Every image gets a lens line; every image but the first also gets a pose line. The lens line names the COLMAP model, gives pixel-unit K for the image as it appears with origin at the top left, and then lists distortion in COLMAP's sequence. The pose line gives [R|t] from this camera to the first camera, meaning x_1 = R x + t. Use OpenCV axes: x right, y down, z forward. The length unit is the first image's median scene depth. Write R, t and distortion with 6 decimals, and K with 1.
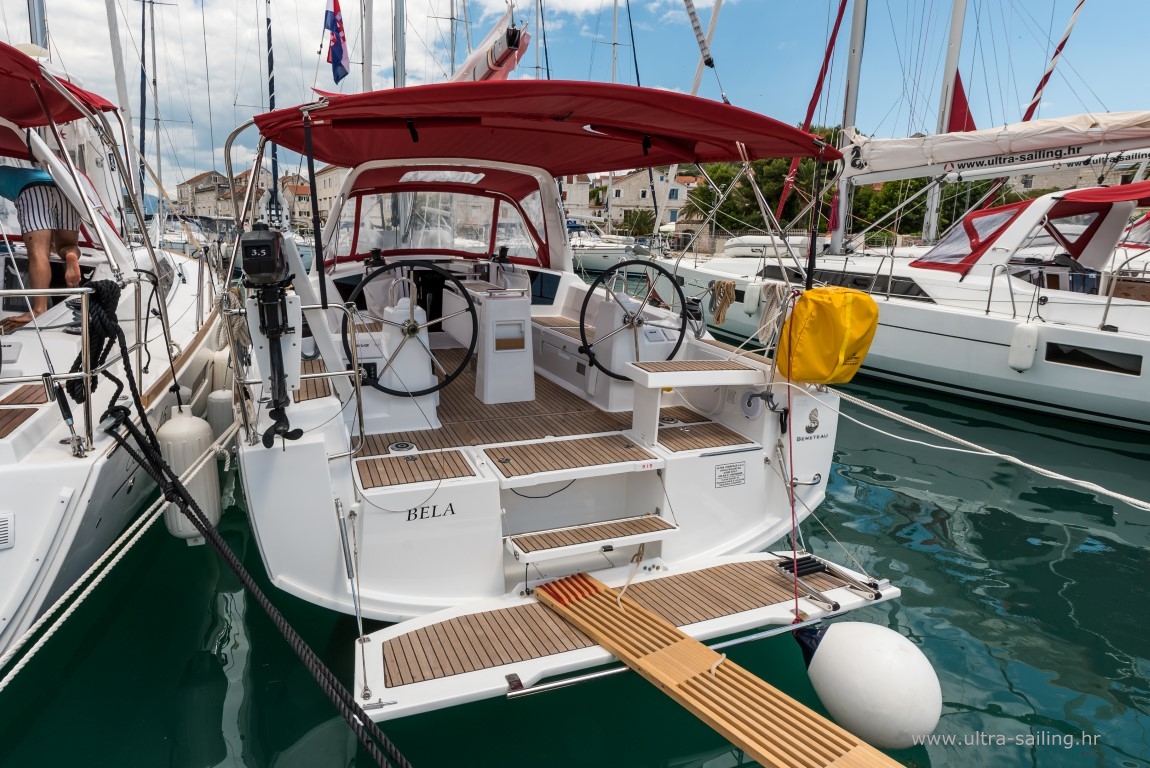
lens RADIAL K [[674.1, 0, 575.0], [0, 674.1, 384.0], [0, 0, 1]] dist [-0.019287, -0.000012]
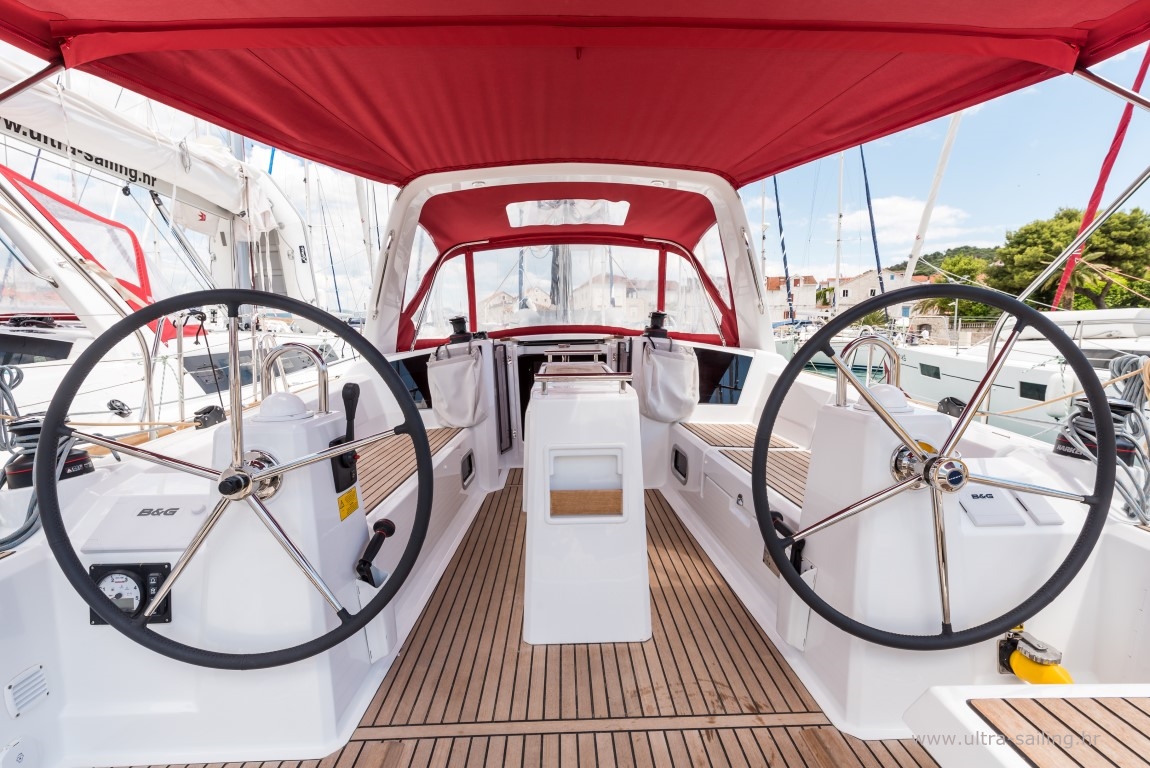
lens RADIAL K [[567.0, 0, 575.0], [0, 567.0, 384.0], [0, 0, 1]] dist [0.001307, 0.000105]
pose [[0.928048, 0.006045, -0.372412, 0.021230], [-0.056612, 0.990541, -0.124998, -0.065817], [0.368134, 0.137087, 0.919611, 0.491171]]
